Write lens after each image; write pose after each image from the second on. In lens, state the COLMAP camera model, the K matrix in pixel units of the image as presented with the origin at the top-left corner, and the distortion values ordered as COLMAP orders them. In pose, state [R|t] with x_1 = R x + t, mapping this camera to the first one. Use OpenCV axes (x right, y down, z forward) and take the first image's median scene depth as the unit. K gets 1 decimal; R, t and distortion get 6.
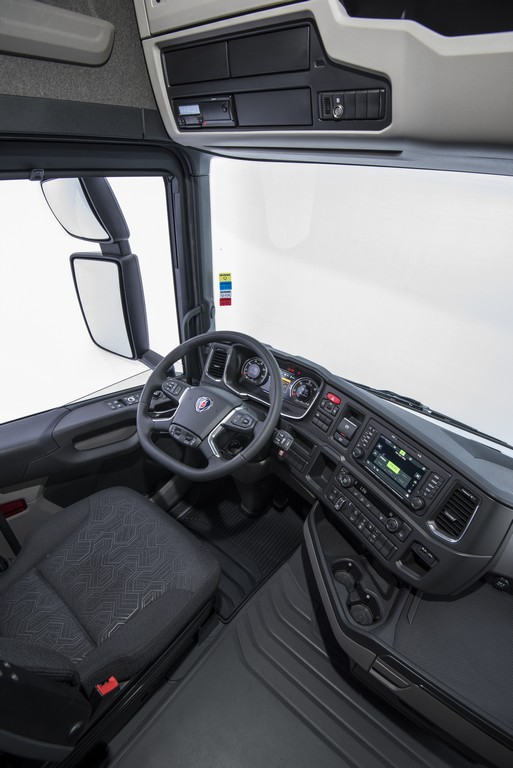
lens RADIAL K [[349.7, 0, 255.5], [0, 349.7, 390.0], [0, 0, 1]] dist [-0.017379, -0.013546]
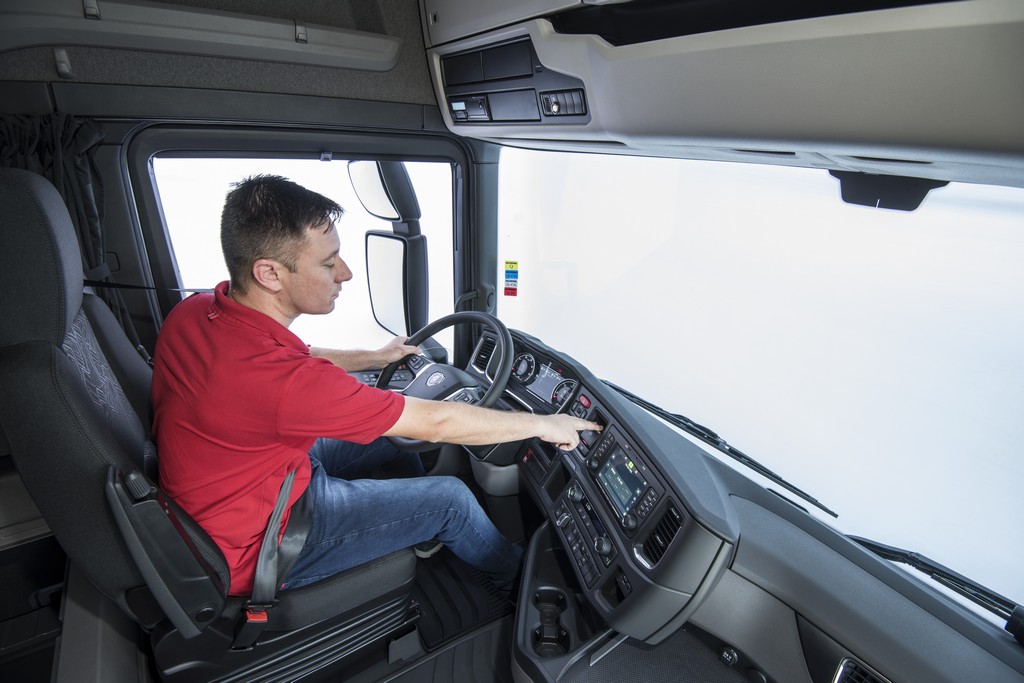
lens RADIAL K [[466.3, 0, 509.7], [0, 466.3, 347.7], [0, 0, 1]] dist [-0.017379, -0.013546]
pose [[0.956377, 0.125257, -0.263919, 0.348792], [-0.171625, 0.971980, -0.160624, 0.117958], [0.236405, 0.198912, 0.951077, -0.176314]]
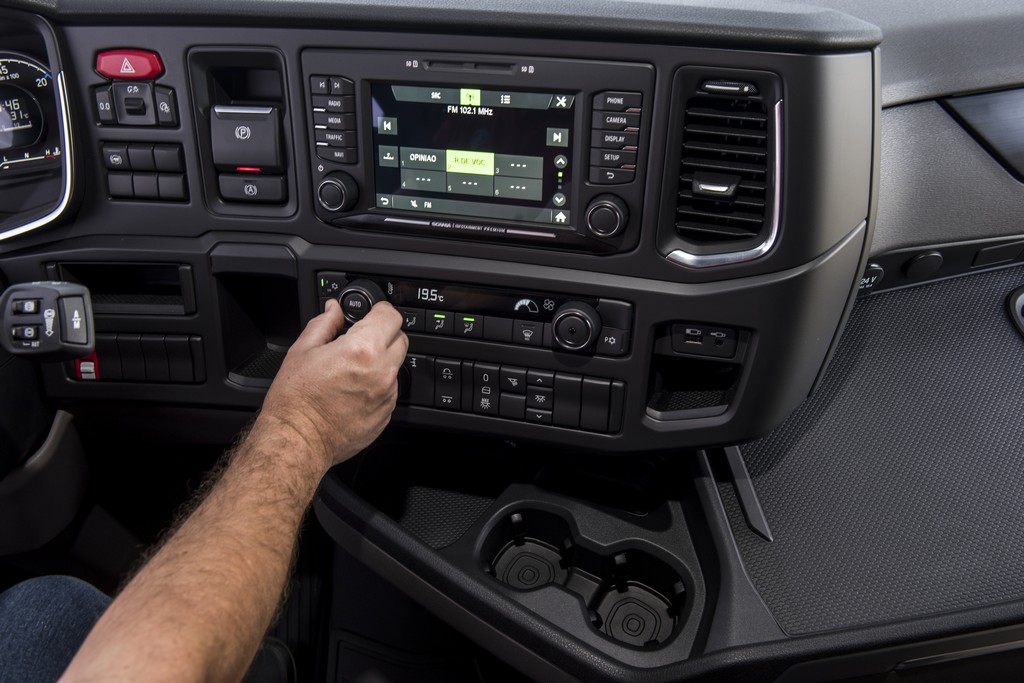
lens RADIAL K [[880.4, 0, 502.5], [0, 880.4, 341.9], [0, 0, 1]] dist [0.011631, -0.034079]
pose [[0.688032, -0.603281, 0.403316, 0.040383], [0.474125, 0.794459, 0.379526, 0.072223], [-0.549379, -0.069904, 0.832644, 0.346159]]
